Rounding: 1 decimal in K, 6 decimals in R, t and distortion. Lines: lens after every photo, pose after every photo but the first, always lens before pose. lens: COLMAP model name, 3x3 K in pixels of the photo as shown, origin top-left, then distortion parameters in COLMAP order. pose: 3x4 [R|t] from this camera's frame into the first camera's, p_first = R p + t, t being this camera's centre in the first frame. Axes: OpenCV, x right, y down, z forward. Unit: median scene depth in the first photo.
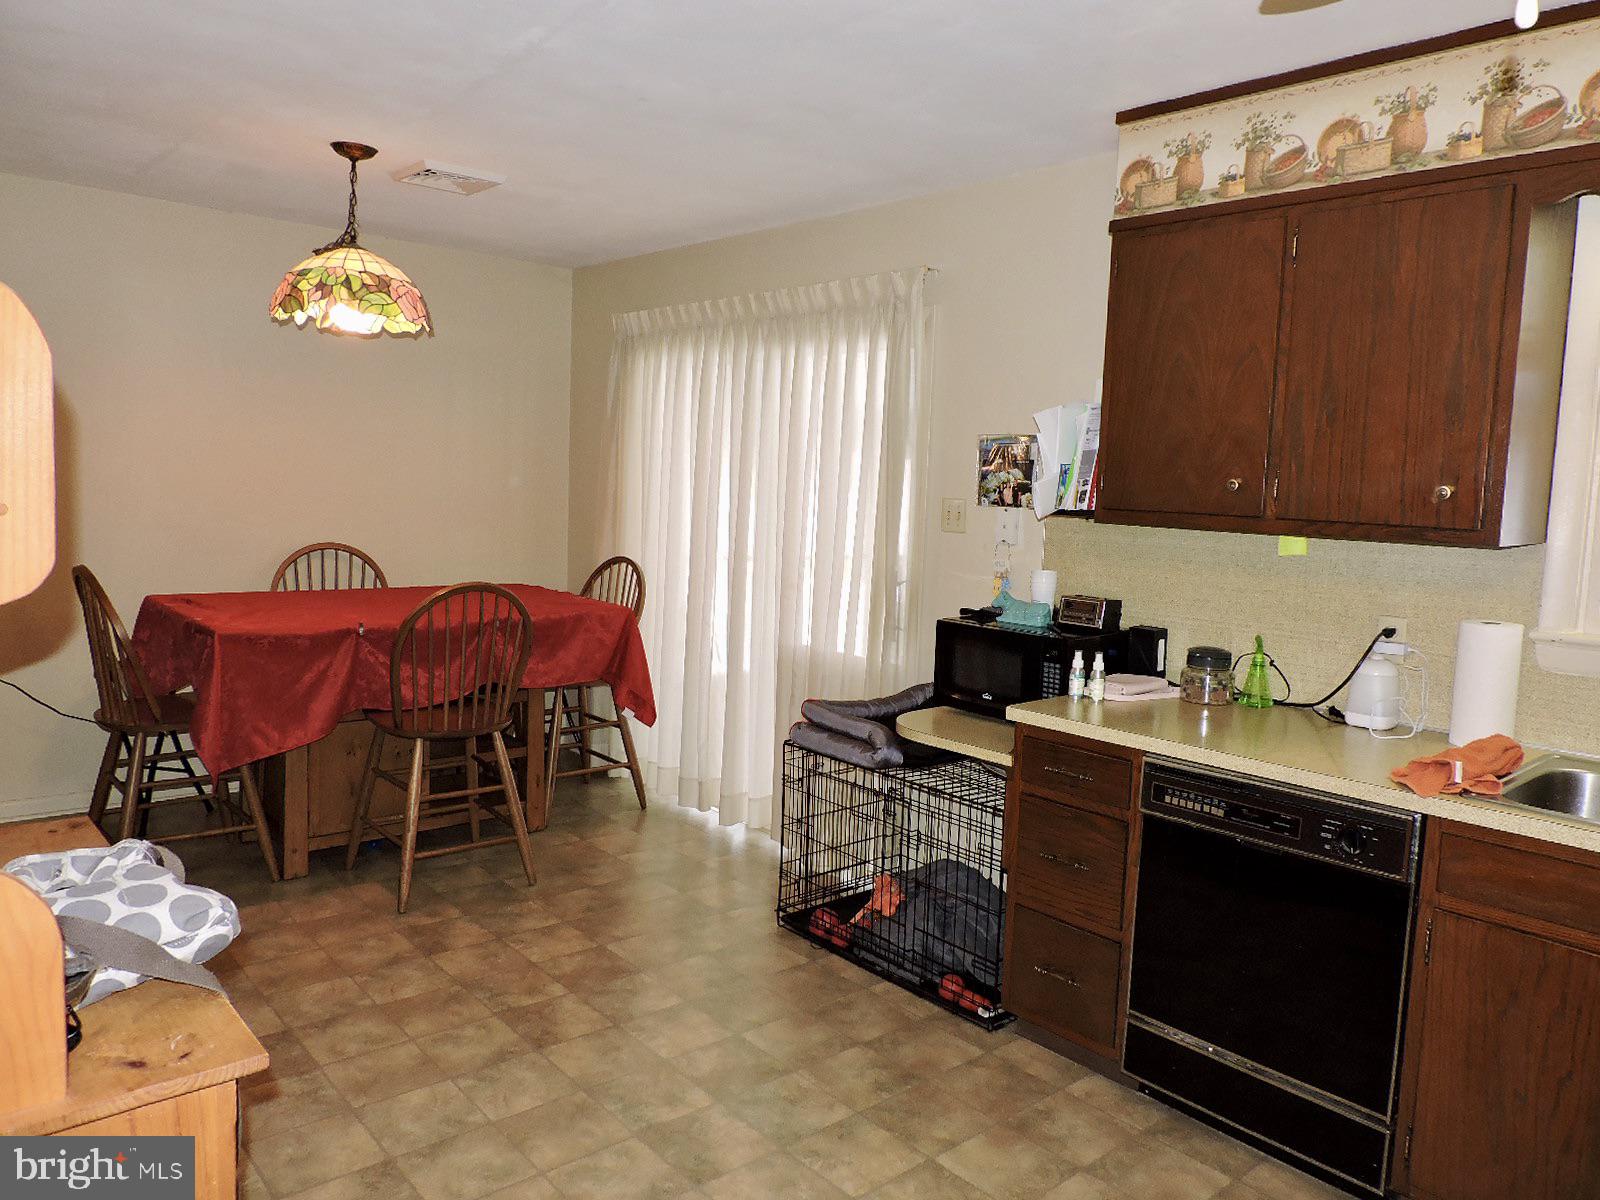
lens RADIAL K [[1129.0, 0, 796.0], [0, 1129.0, 587.1], [0, 0, 1]] dist [-0.025672, 0.001139]
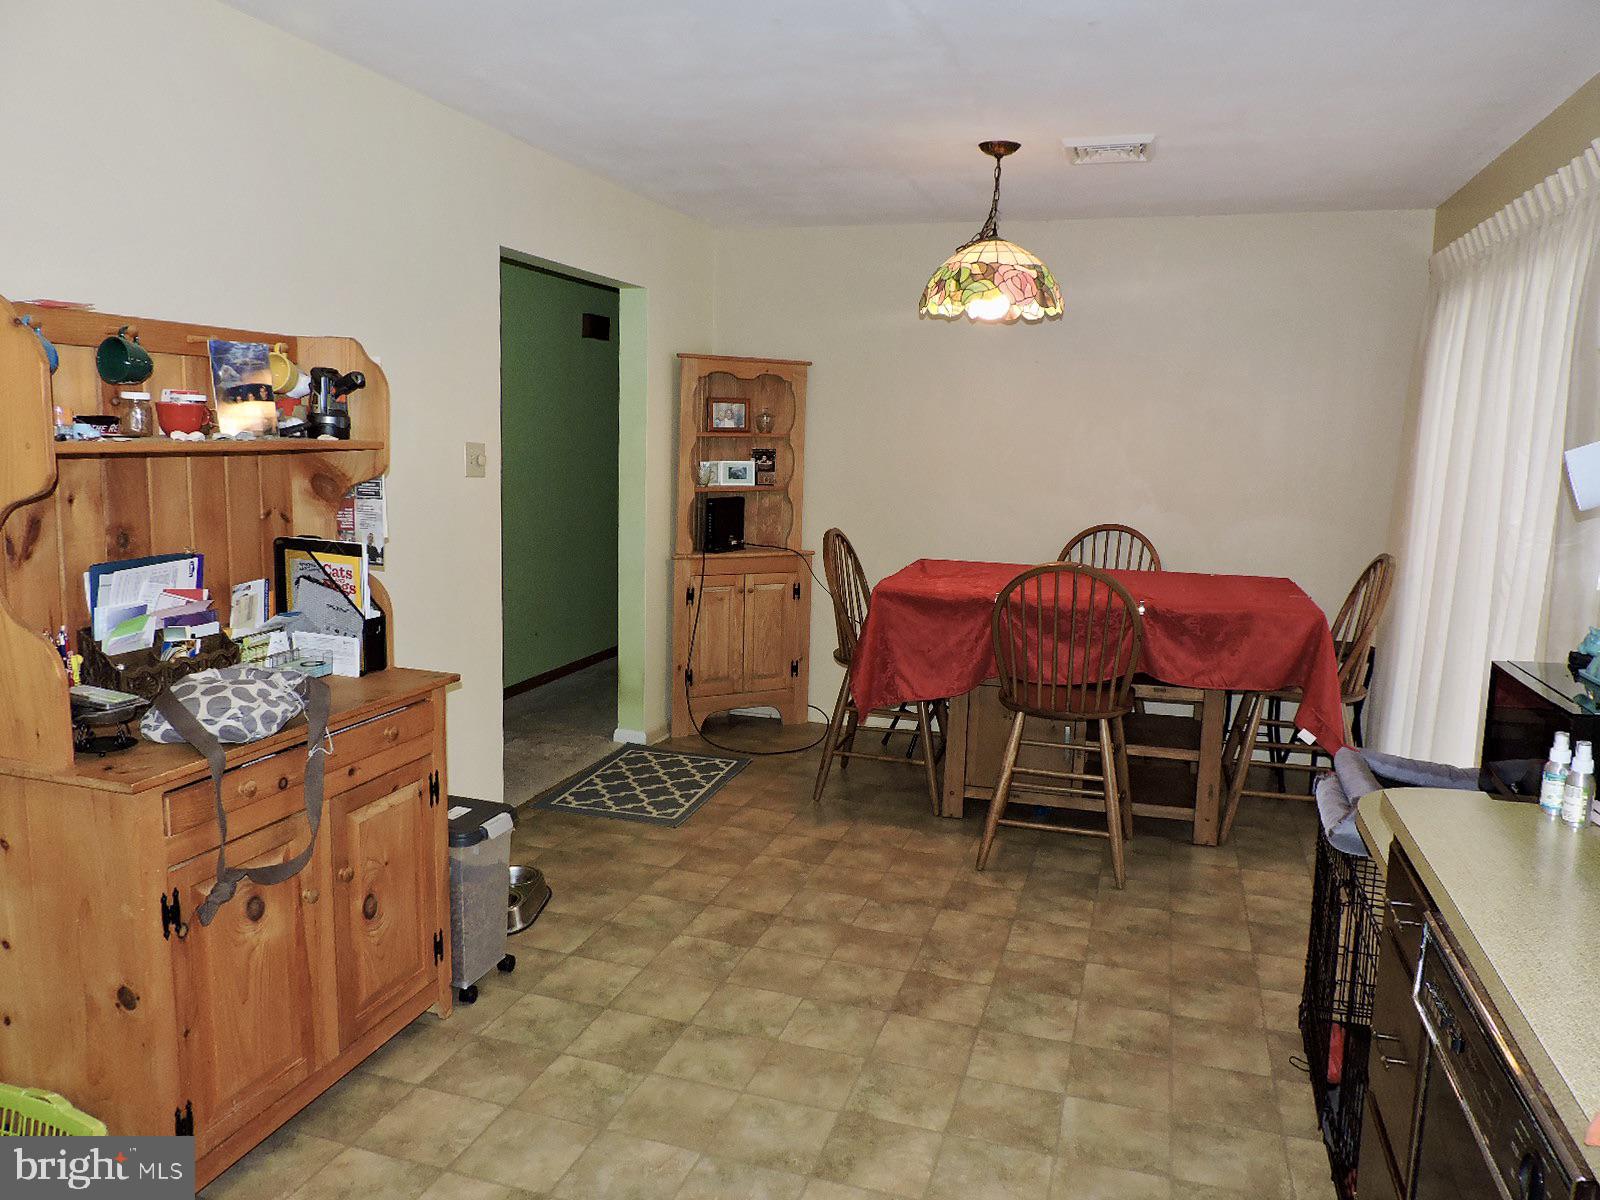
lens RADIAL K [[1129.0, 0, 806.0], [0, 1129.0, 588.4], [0, 0, 1]] dist [-0.025672, 0.001139]
pose [[0.535379, 0.088063, -0.840009, 0.431991], [-0.083421, 0.995200, 0.051164, -0.013550], [0.840482, 0.042682, 0.540155, 0.284665]]
